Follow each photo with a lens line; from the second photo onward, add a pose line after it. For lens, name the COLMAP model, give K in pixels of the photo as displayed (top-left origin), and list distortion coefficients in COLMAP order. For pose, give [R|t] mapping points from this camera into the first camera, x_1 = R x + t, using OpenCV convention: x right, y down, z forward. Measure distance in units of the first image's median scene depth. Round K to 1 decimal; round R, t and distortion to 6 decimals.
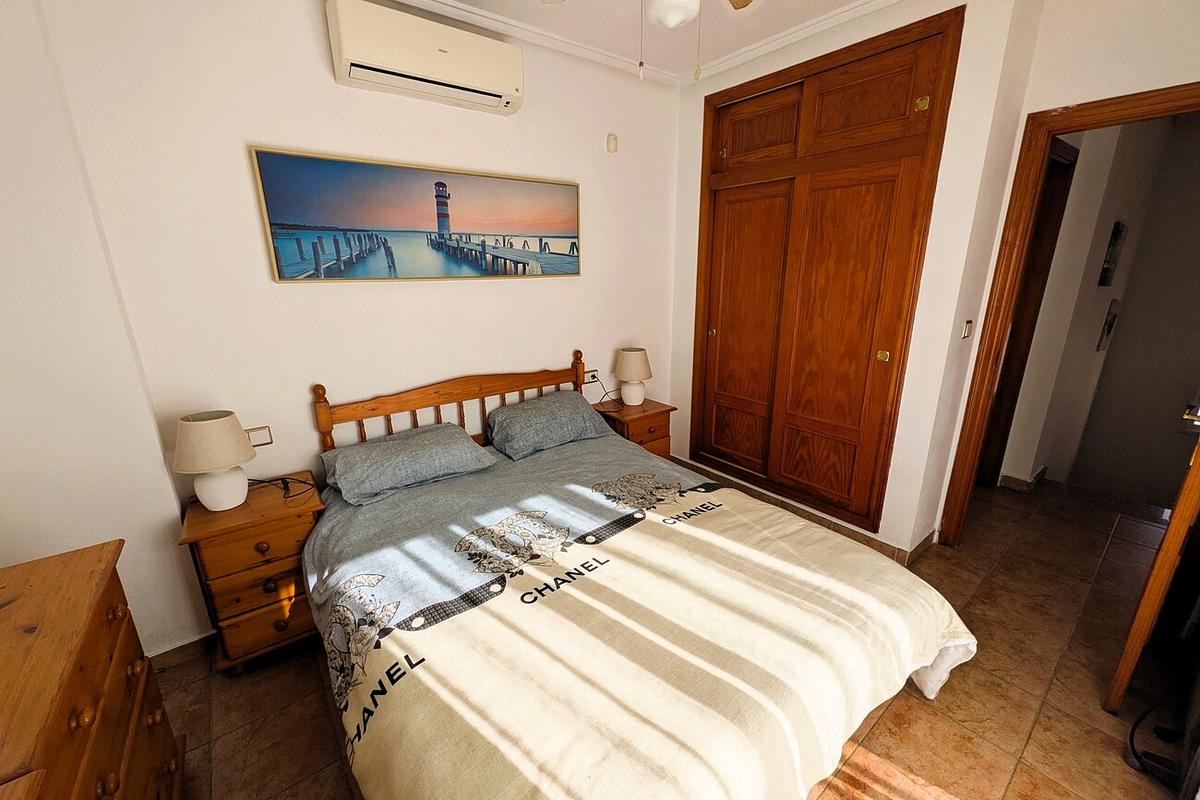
lens RADIAL K [[471.8, 0, 599.3], [0, 471.8, 399.0], [0, 0, 1]] dist [0.002287, -0.000365]
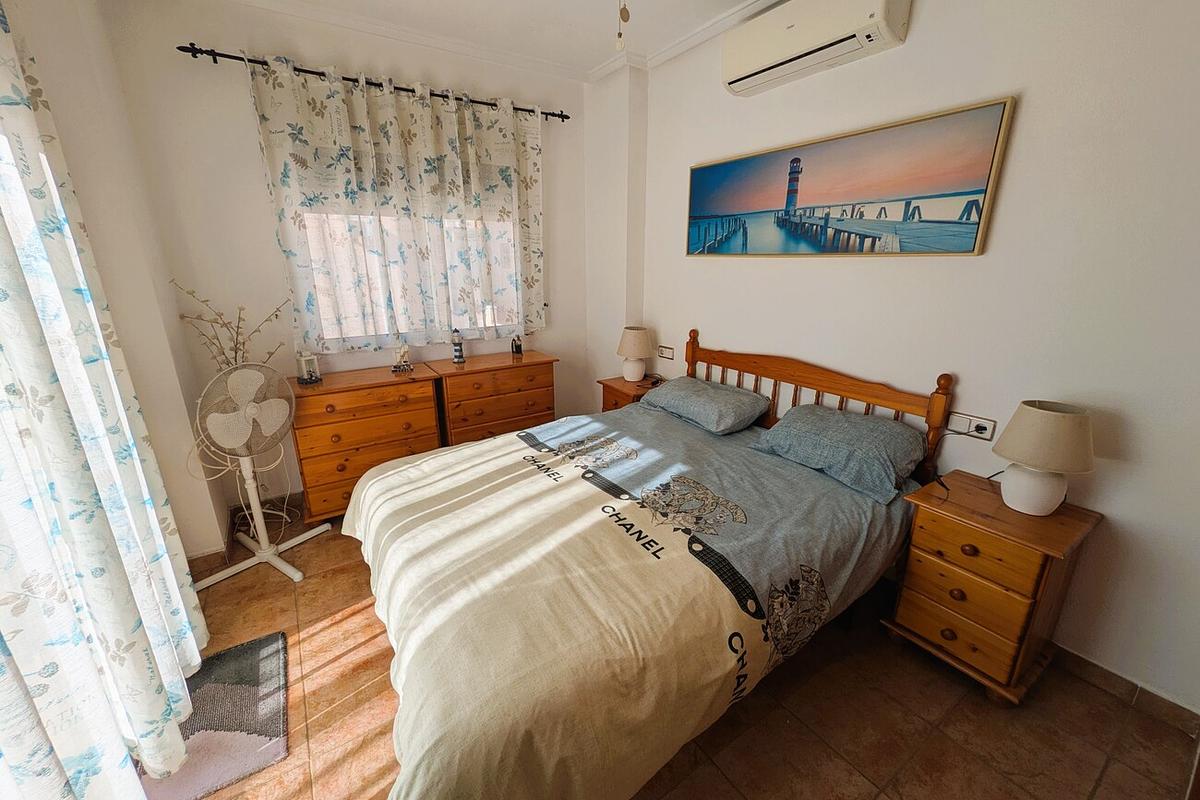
lens RADIAL K [[471.8, 0, 599.3], [0, 471.8, 399.0], [0, 0, 1]] dist [0.002287, -0.000365]
pose [[-0.074854, 0.295307, -0.952466, 0.788402], [-0.268467, 0.913912, 0.304452, -0.183075], [0.960376, 0.278495, 0.010870, 0.722293]]
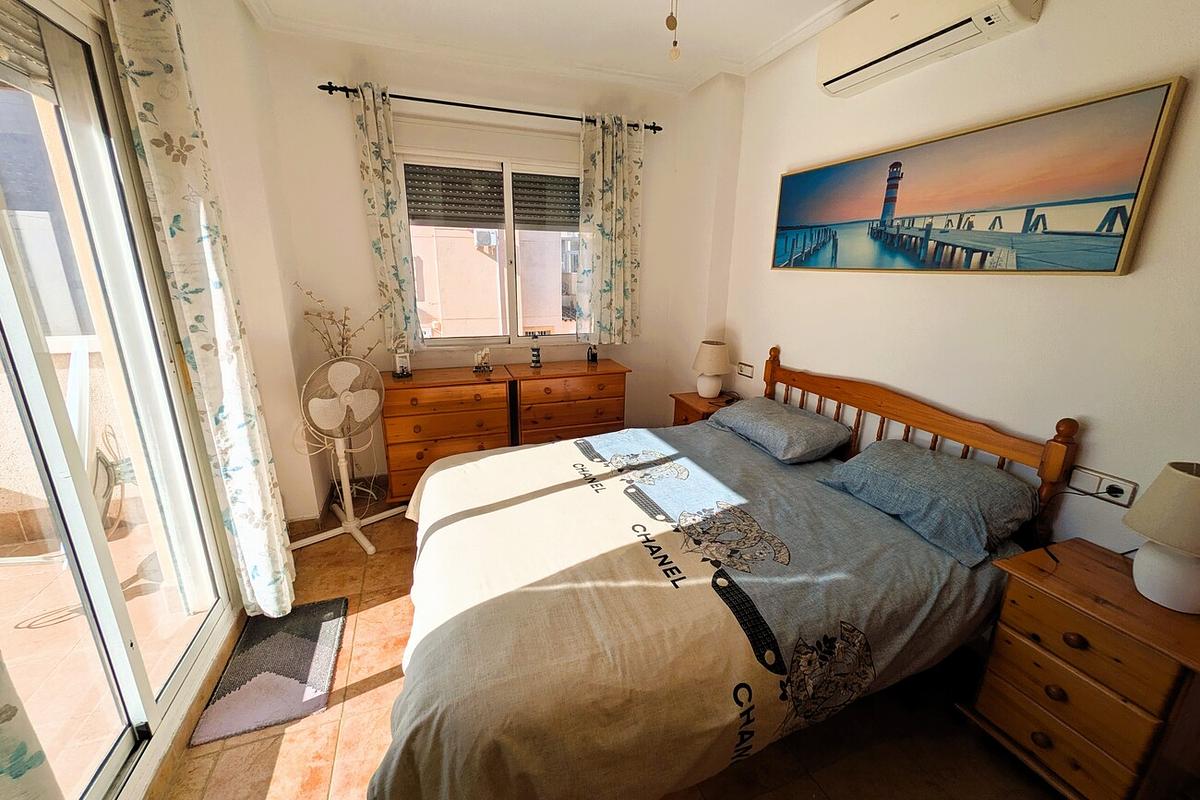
lens RADIAL K [[471.5, 0, 600.0], [0, 471.5, 400.0], [0, 0, 1]] dist [0.000451, 0.000699]
pose [[-0.303271, 0.265101, -0.915286, 0.756207], [-0.268703, 0.897752, 0.349055, -0.214028], [0.914235, 0.351798, -0.201029, 0.815588]]
